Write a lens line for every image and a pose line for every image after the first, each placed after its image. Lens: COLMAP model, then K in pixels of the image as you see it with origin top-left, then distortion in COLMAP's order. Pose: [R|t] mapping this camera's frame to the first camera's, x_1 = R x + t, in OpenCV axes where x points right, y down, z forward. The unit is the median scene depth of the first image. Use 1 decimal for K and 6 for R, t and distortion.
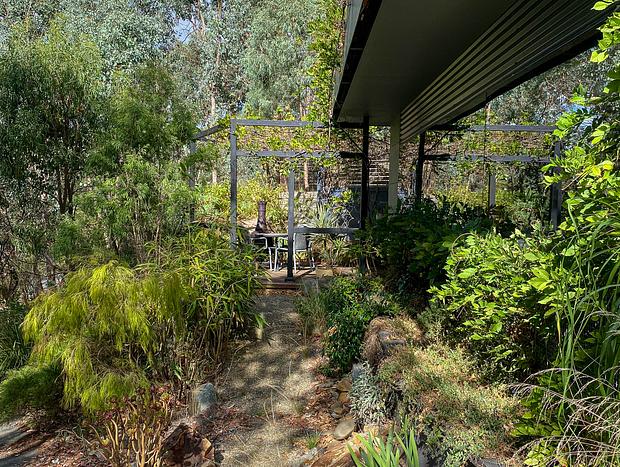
lens RADIAL K [[469.6, 0, 310.0], [0, 469.6, 233.5], [0, 0, 1]] dist [0.000318, 0.000067]
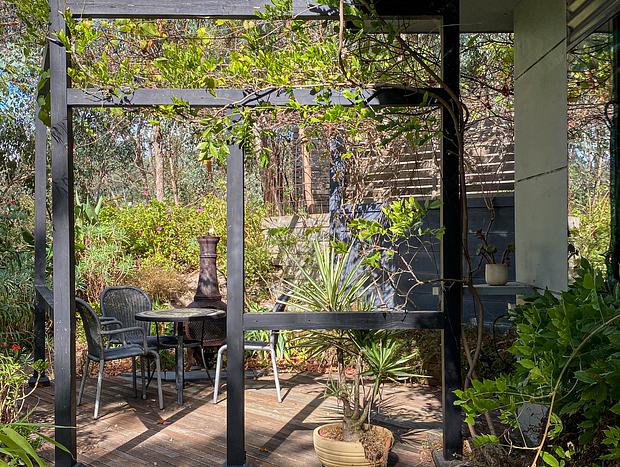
lens RADIAL K [[561.0, 0, 310.0], [0, 561.0, 233.5], [0, 0, 1]] dist [0.000184, 0.000443]
pose [[0.998243, -0.023900, -0.054218, 0.027777], [0.020197, 0.997490, -0.067864, -0.031781], [0.055704, 0.066650, 0.996220, 0.456864]]
